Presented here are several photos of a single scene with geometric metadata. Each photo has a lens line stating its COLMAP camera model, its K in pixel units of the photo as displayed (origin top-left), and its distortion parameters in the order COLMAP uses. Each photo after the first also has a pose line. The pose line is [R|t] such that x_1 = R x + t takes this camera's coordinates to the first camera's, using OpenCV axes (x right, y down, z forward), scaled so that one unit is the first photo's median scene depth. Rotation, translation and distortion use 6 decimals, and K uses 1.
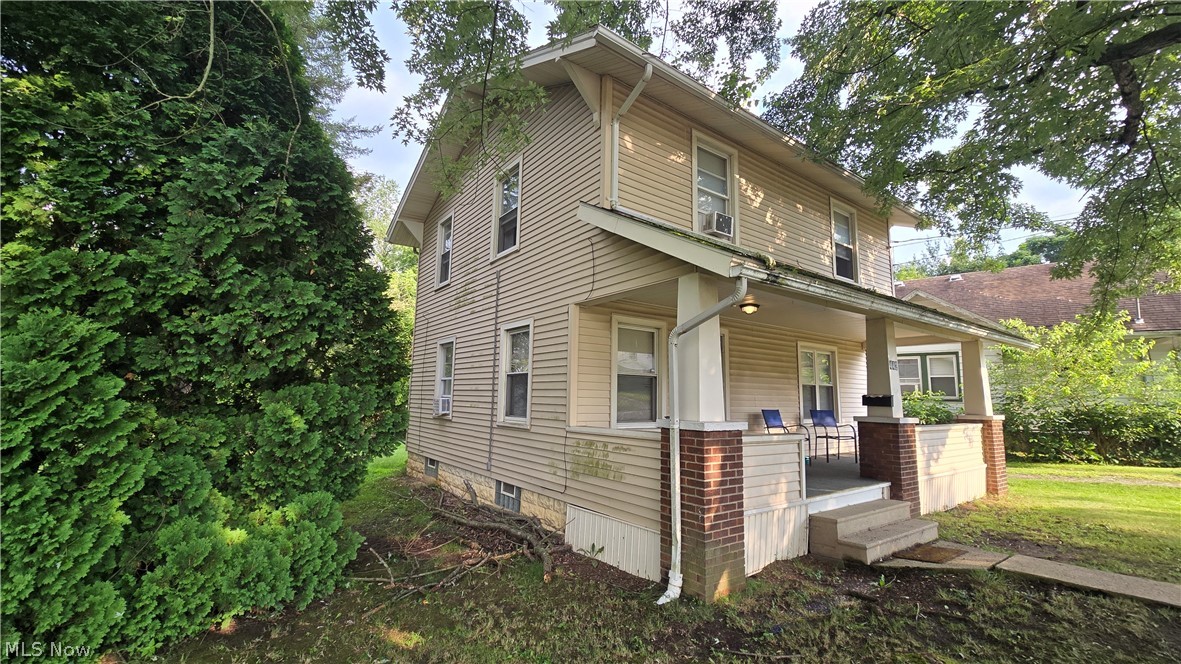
lens RADIAL K [[483.9, 0, 588.0], [0, 483.9, 334.2], [0, 0, 1]] dist [-0.001021, 0.000269]
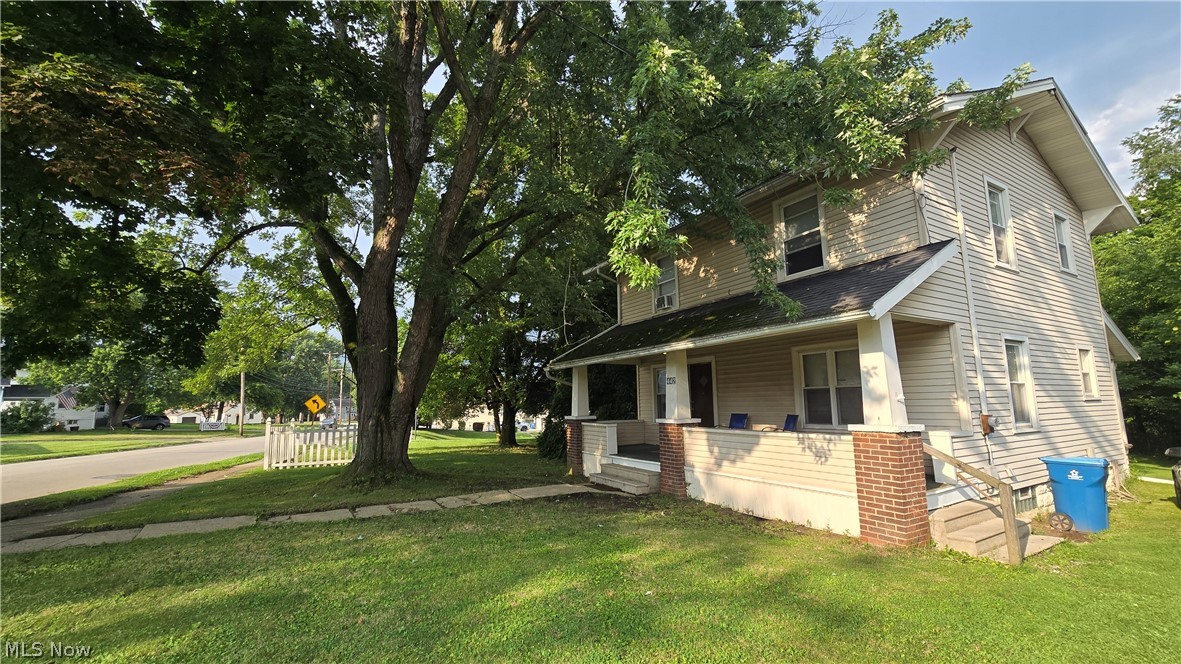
lens RADIAL K [[483.9, 0, 588.0], [0, 483.9, 334.2], [0, 0, 1]] dist [-0.001021, 0.000269]
pose [[-0.108201, -0.158097, -0.981477, 1.723198], [0.142033, 0.974687, -0.172661, 0.118725], [0.983930, -0.158084, -0.083007, 0.772312]]
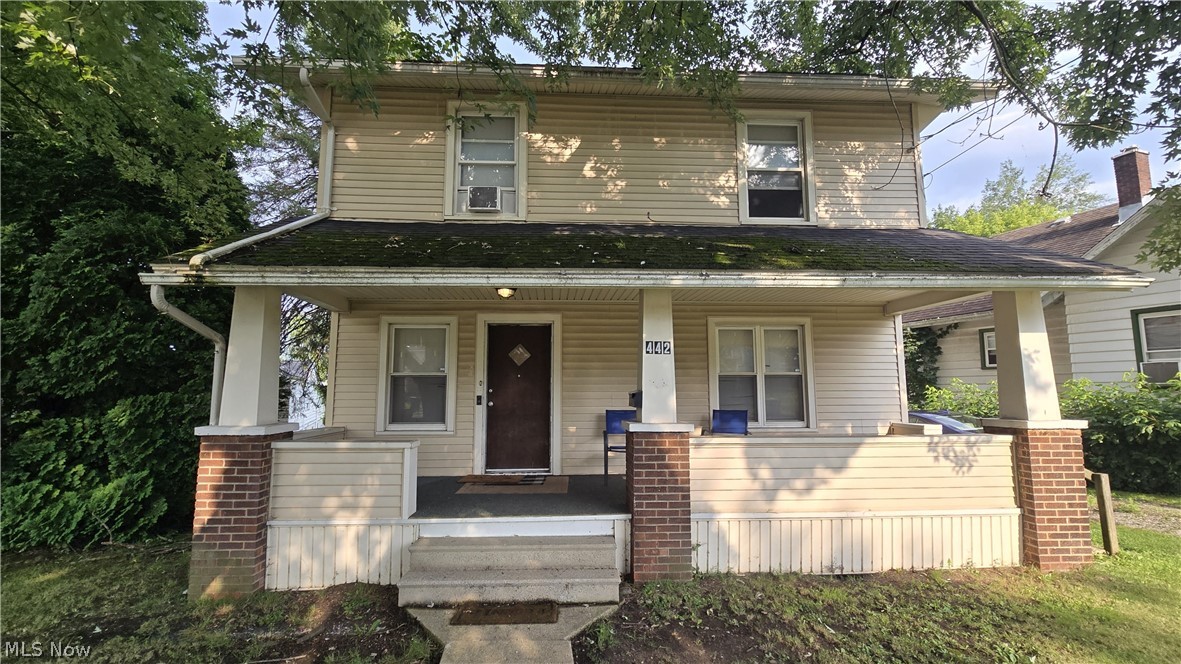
lens RADIAL K [[515.4, 0, 590.5], [0, 515.4, 332.0], [0, 0, 1]] dist [0.001268, 0.000312]
pose [[0.840157, -0.083247, -0.535915, 0.810200], [0.088515, 0.995947, -0.015942, 0.038940], [0.535071, -0.034043, 0.844121, 0.278412]]
